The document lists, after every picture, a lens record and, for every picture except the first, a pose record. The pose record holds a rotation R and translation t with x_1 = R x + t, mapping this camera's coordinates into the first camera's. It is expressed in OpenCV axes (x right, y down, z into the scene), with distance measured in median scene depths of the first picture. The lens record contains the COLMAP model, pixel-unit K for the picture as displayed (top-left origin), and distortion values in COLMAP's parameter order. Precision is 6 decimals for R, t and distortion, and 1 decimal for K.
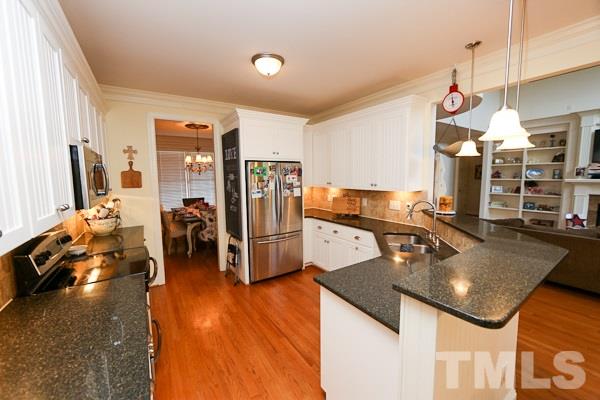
lens RADIAL K [[237.9, 0, 296.7], [0, 237.9, 198.4], [0, 0, 1]] dist [-0.001365, -0.000085]
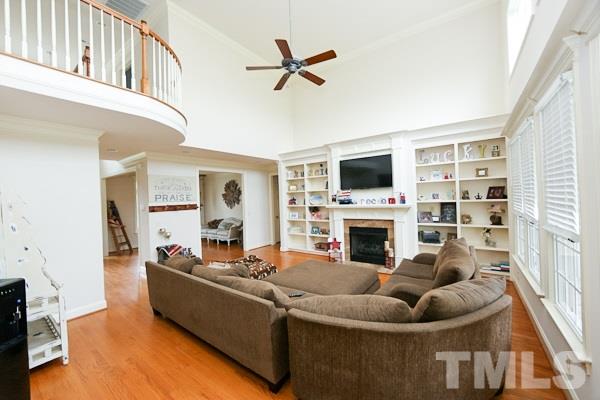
lens RADIAL K [[237.9, 0, 296.7], [0, 237.9, 198.4], [0, 0, 1]] dist [-0.001365, -0.000085]
pose [[0.935173, -0.013019, 0.353953, 0.883069], [0.051535, 0.993691, -0.099610, -0.014307], [-0.350423, 0.111394, 0.929944, 0.068215]]
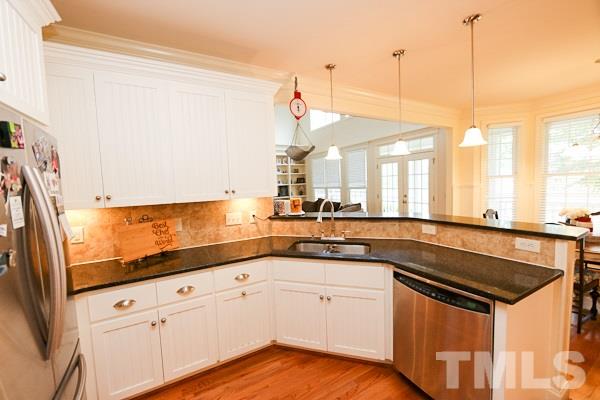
lens RADIAL K [[245.2, 0, 302.1], [0, 245.2, 191.0], [0, 0, 1]] dist [-0.000392, -0.000021]
pose [[0.059115, -0.021557, 0.998018, -0.288022], [0.141056, 0.989916, 0.013027, -0.031098], [-0.988235, 0.140006, 0.061560, 0.626137]]
